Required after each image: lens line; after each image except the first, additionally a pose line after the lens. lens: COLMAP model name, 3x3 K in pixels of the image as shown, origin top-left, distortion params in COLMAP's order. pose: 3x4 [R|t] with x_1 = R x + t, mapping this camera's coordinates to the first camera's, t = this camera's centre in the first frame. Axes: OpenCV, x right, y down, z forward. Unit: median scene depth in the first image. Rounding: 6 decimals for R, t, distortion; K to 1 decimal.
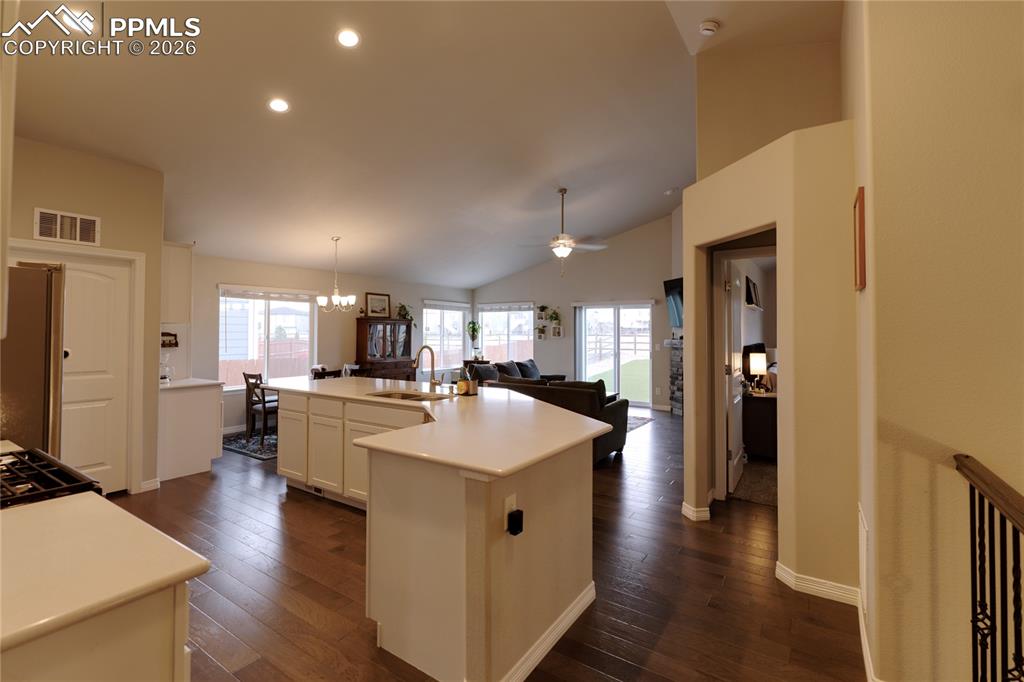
lens RADIAL K [[452.5, 0, 510.9], [0, 452.5, 333.7], [0, 0, 1]] dist [0.002037, 0.000055]
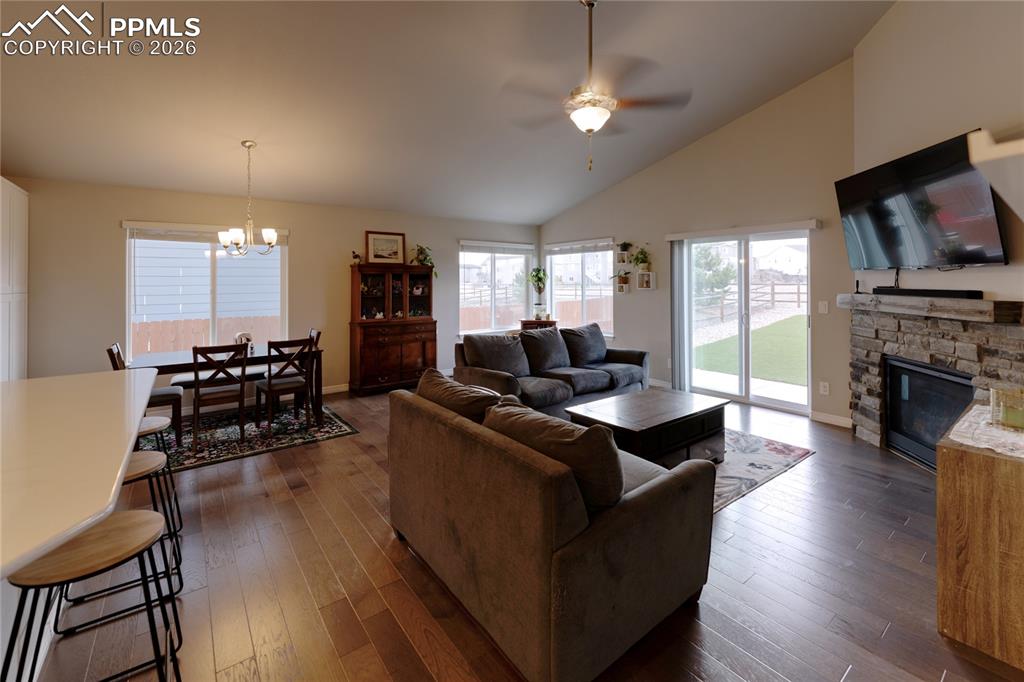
lens RADIAL K [[432.3, 0, 517.3], [0, 432.3, 287.4], [0, 0, 1]] dist [-0.002881, 0.000056]
pose [[0.949316, -0.005547, -0.314274, 0.122490], [0.008367, 0.999936, 0.007624, -0.000877], [0.314211, -0.009867, 0.949302, 0.347026]]
